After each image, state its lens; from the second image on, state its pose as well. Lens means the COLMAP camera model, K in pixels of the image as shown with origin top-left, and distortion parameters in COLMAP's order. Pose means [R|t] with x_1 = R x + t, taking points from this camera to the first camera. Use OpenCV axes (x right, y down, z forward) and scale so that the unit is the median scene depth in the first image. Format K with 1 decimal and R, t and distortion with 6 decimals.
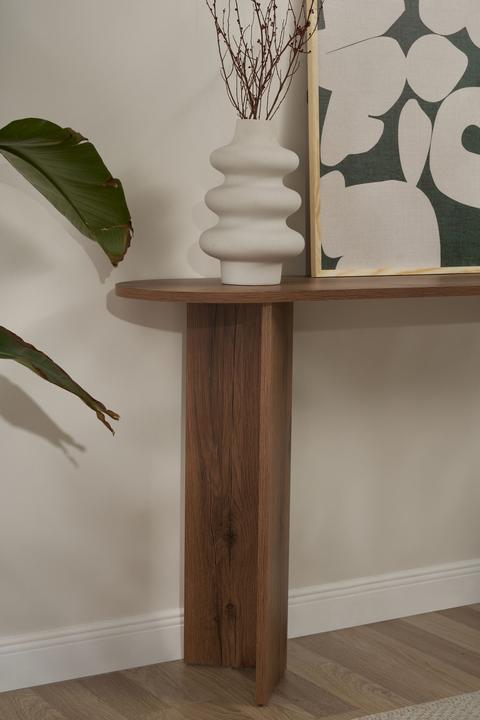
lens RADIAL K [[1377.6, 0, 243.4], [0, 1377.6, 362.4], [0, 0, 1]] dist [-0.000176, 0.000000]
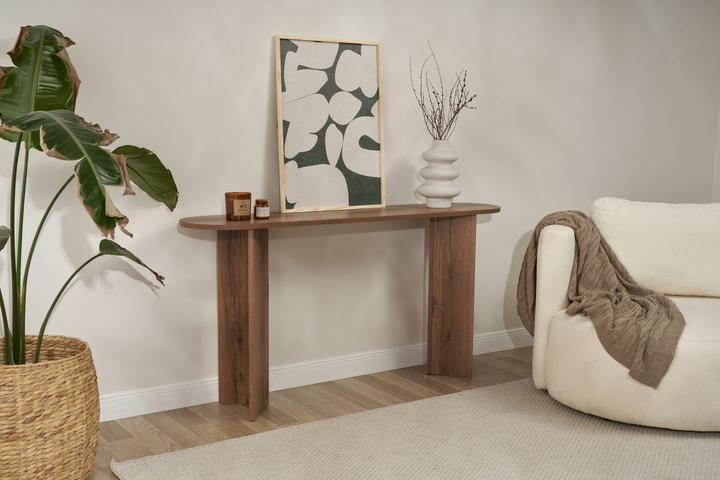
lens RADIAL K [[879.2, 0, 362.7], [0, 879.2, 243.6], [0, 0, 1]] dist [0.033463, 0.000000]
pose [[0.998747, -0.009603, 0.049113, 0.105577], [0.009123, 0.999909, 0.009972, -0.028505], [-0.049204, -0.009511, 0.998743, -0.306362]]
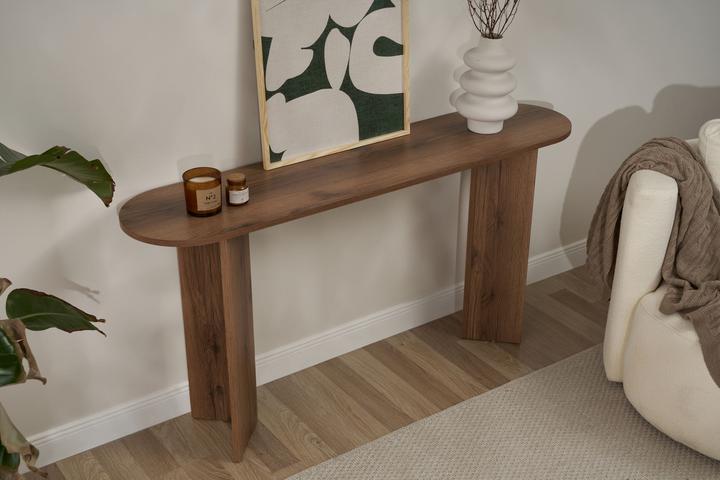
lens RADIAL K [[1029.3, 0, 365.3], [0, 1029.3, 240.6], [0, 0, 1]] dist [0.008902, 0.000000]
pose [[0.997826, -0.035274, 0.055673, 0.092018], [0.014657, 0.942332, 0.334359, -0.345817], [-0.064257, -0.332816, 0.940800, -0.034538]]
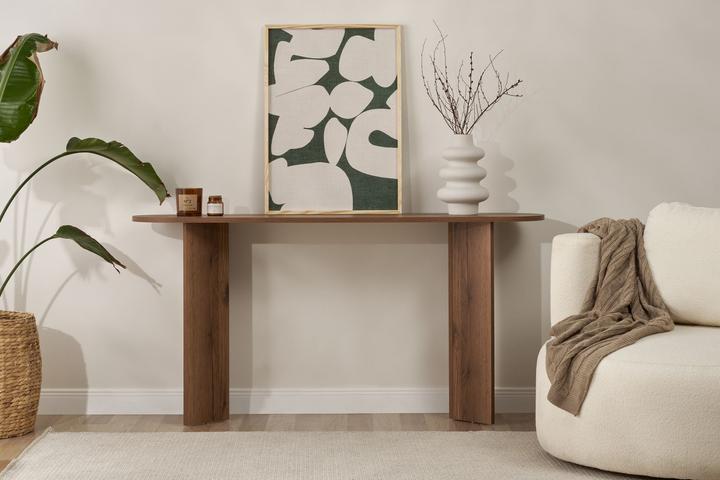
lens RADIAL K [[1088.2, 0, 359.6], [0, 1088.2, 239.2], [0, 0, 1]] dist [-0.013245, 0.000000]
pose [[0.855824, 0.025815, -0.516623, 0.931199], [-0.051725, 0.998019, -0.035816, 0.019636], [0.514675, 0.057375, 0.855464, -0.211618]]
